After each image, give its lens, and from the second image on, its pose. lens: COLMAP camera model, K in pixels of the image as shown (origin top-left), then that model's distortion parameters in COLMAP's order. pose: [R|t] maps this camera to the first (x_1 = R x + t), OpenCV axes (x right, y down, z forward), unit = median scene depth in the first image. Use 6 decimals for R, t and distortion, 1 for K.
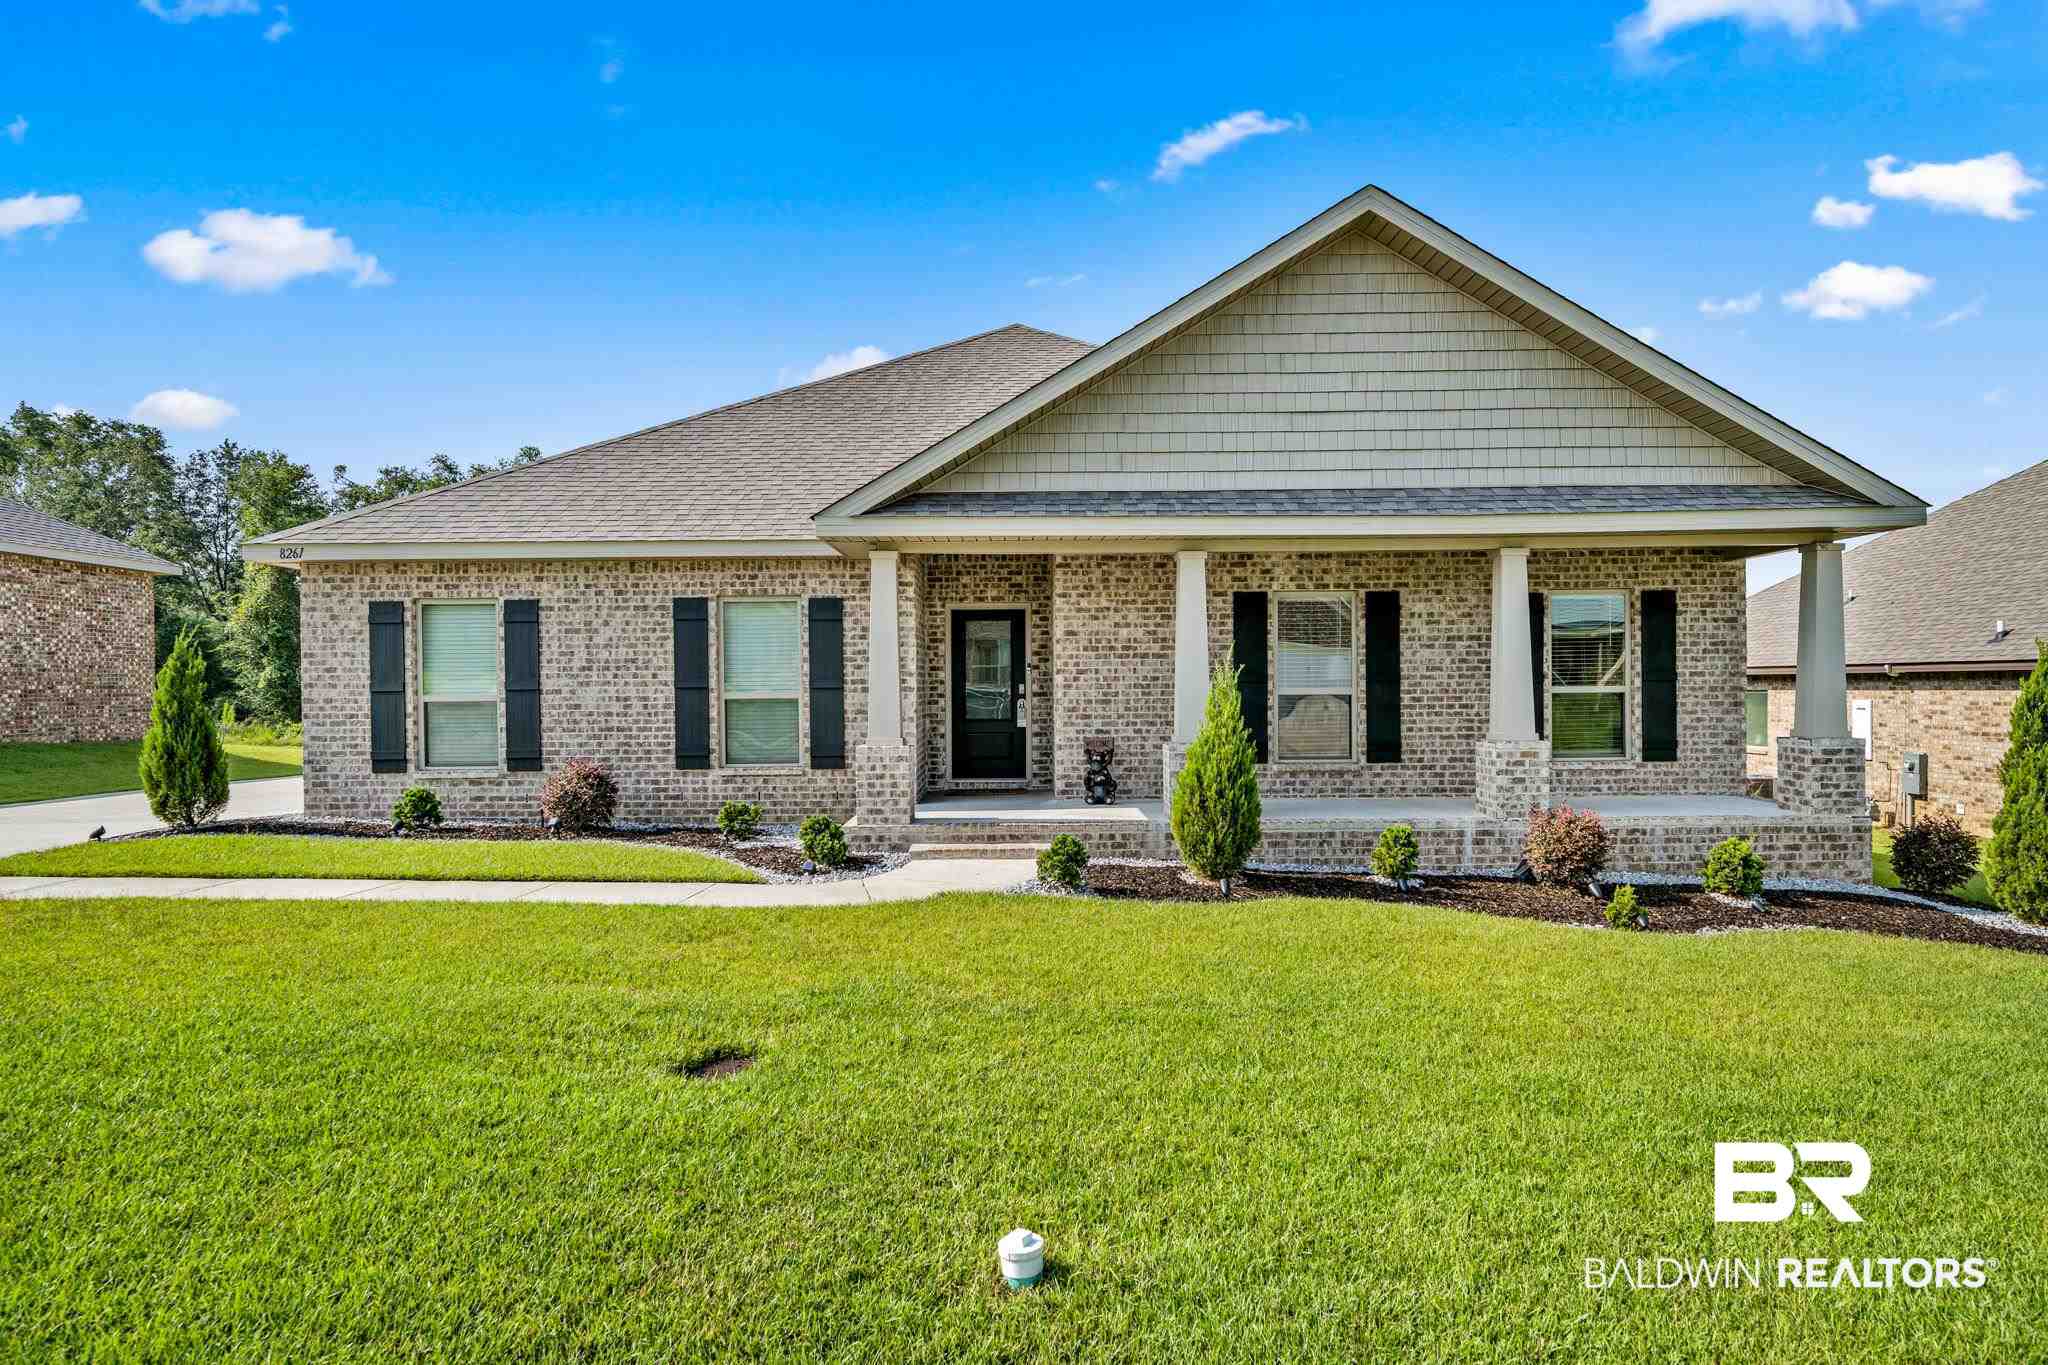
lens RADIAL K [[1124.4, 0, 1021.5], [0, 1124.4, 685.2], [0, 0, 1]] dist [0.000951, -0.000007]
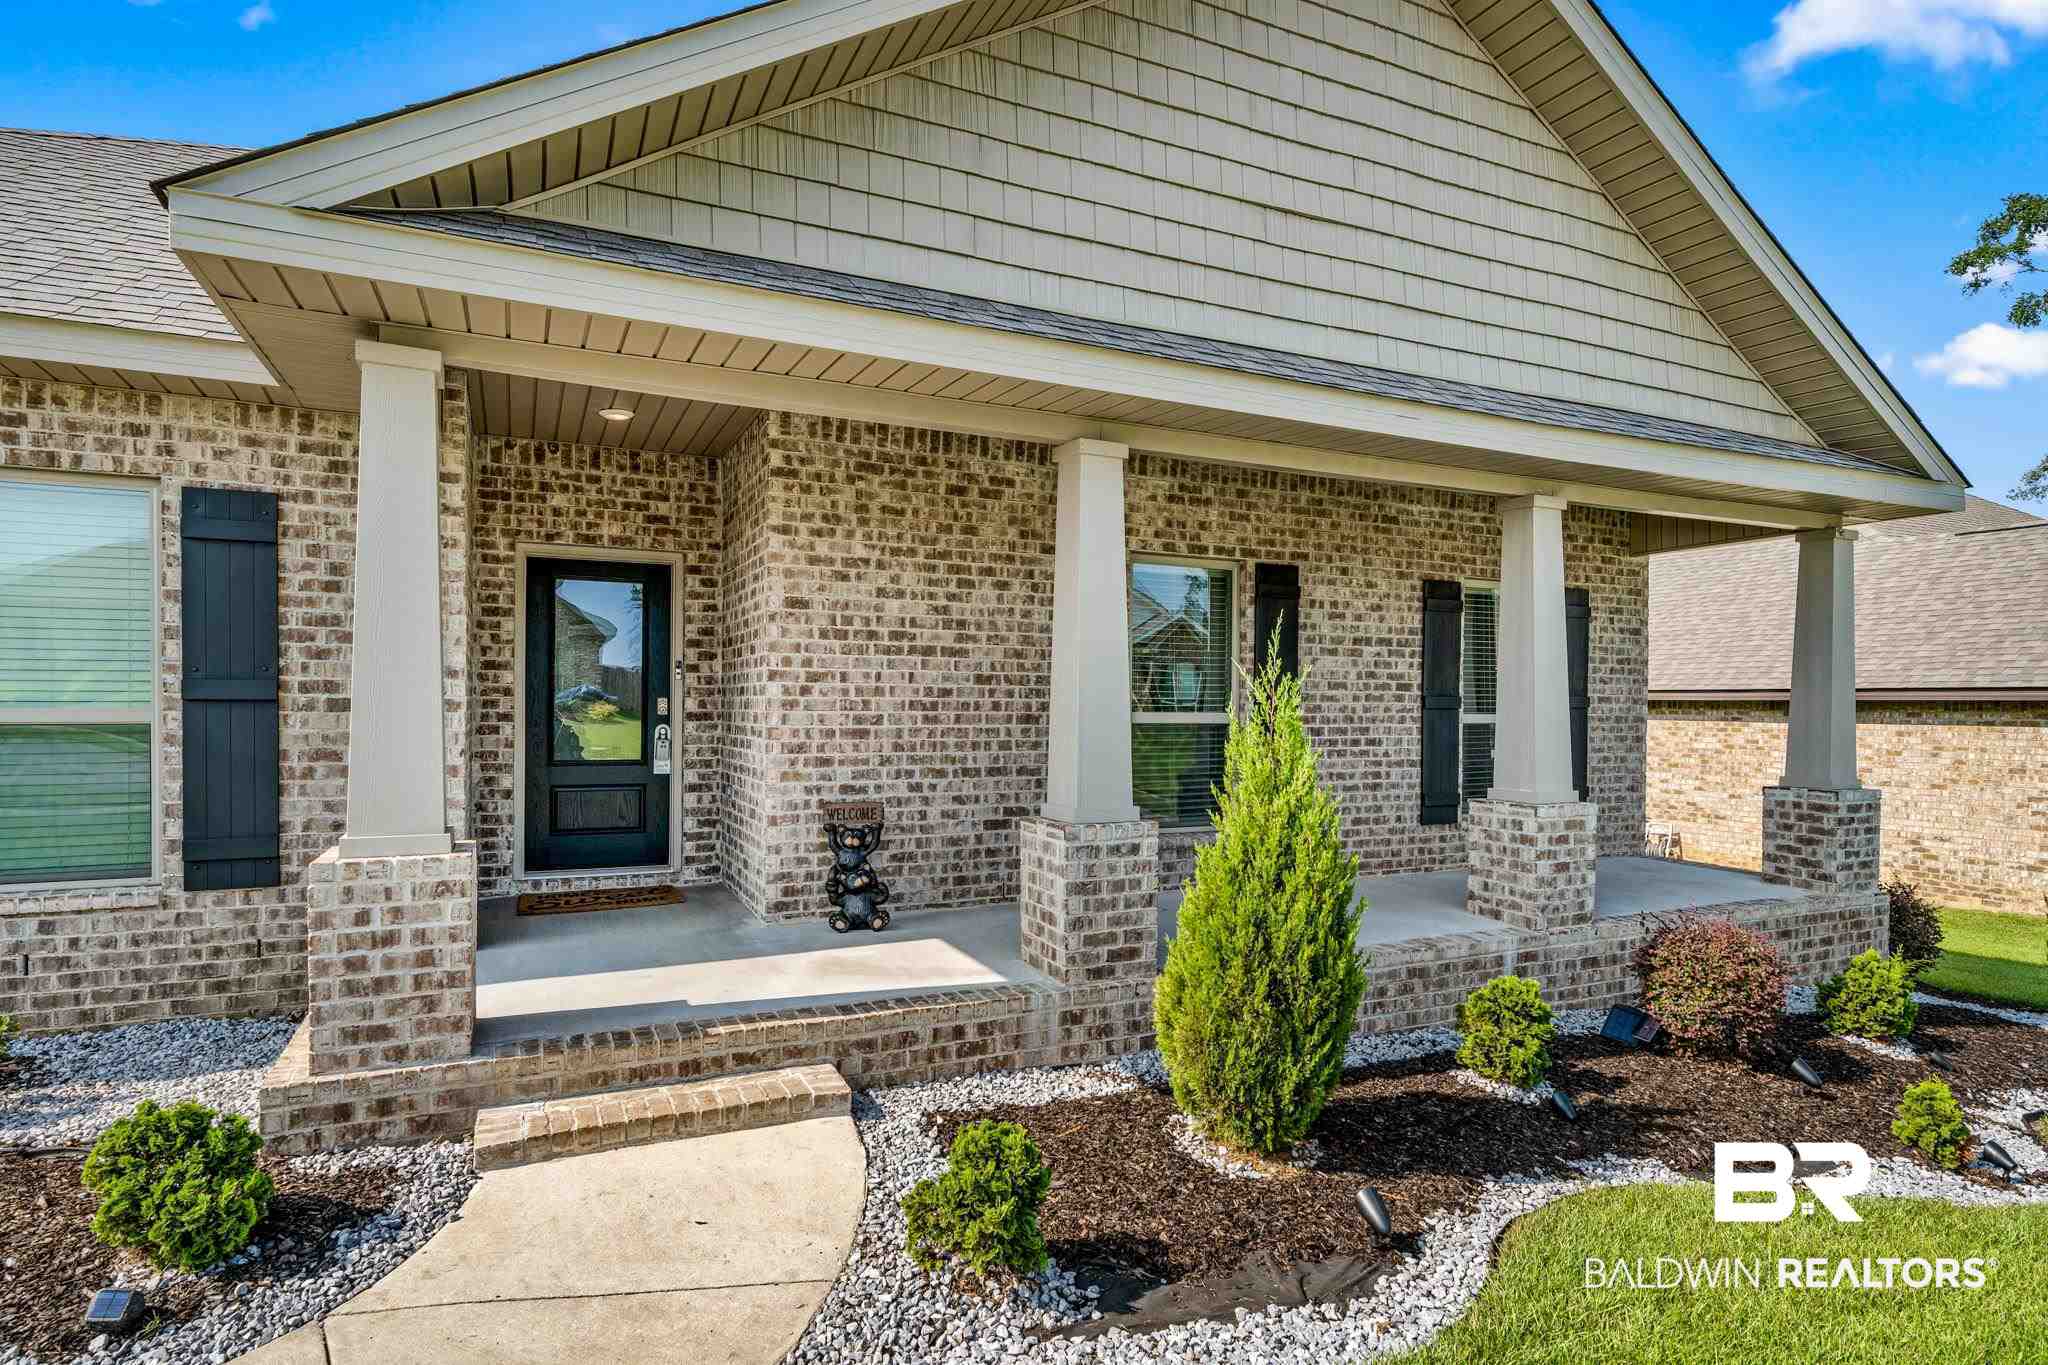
lens RADIAL K [[1070.7, 0, 1010.2], [0, 1070.7, 710.4], [0, 0, 1]] dist [0.002591, -0.000083]
pose [[0.909964, 0.012173, 0.414508, -0.072317], [-0.016059, 0.999854, 0.005891, -0.000695], [-0.414376, -0.012018, 0.910027, 0.503033]]
